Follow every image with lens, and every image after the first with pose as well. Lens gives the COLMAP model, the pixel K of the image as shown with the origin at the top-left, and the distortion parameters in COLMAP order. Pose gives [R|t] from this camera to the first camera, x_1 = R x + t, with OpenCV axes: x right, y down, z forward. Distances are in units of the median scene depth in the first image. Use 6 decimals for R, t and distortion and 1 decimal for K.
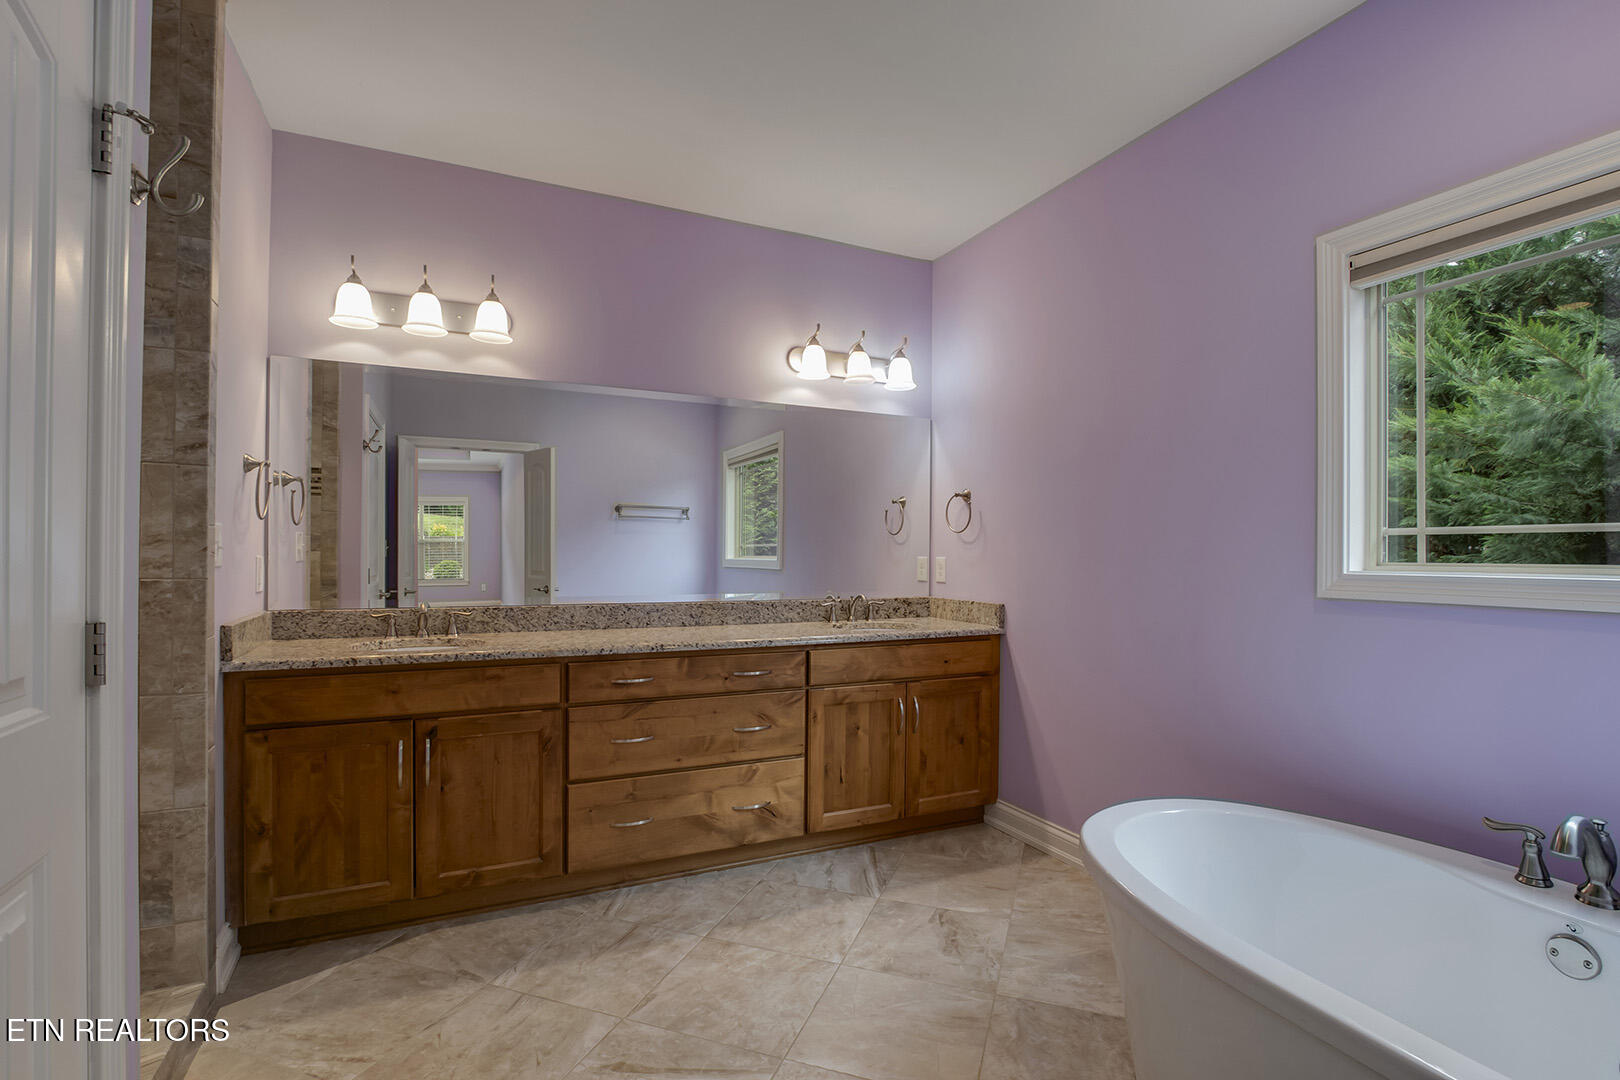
lens RADIAL K [[765.4, 0, 810.5], [0, 765.4, 549.0], [0, 0, 1]] dist [-0.027125, 0.001612]
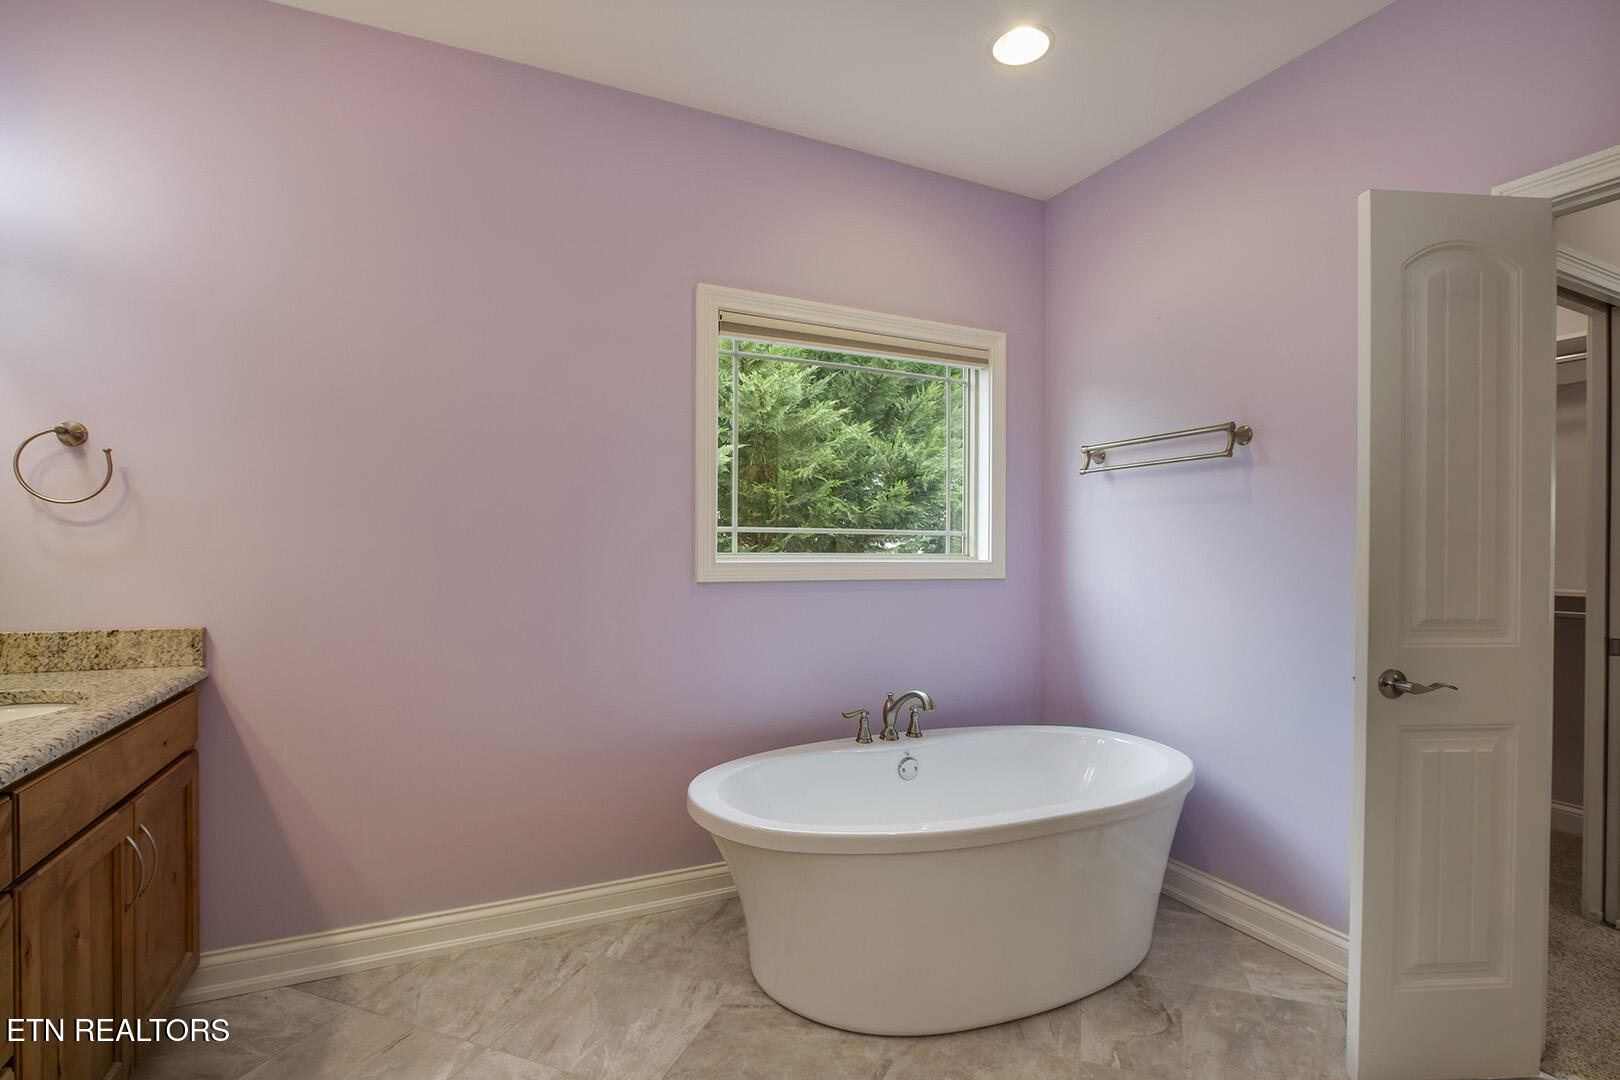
lens RADIAL K [[765.4, 0, 804.0], [0, 765.4, 551.8], [0, 0, 1]] dist [-0.027125, 0.001612]
pose [[-0.013074, -0.005794, 0.999898, -0.724592], [-0.009071, 0.999943, 0.005676, 0.009531], [-0.999873, -0.008996, -0.013125, 1.119005]]
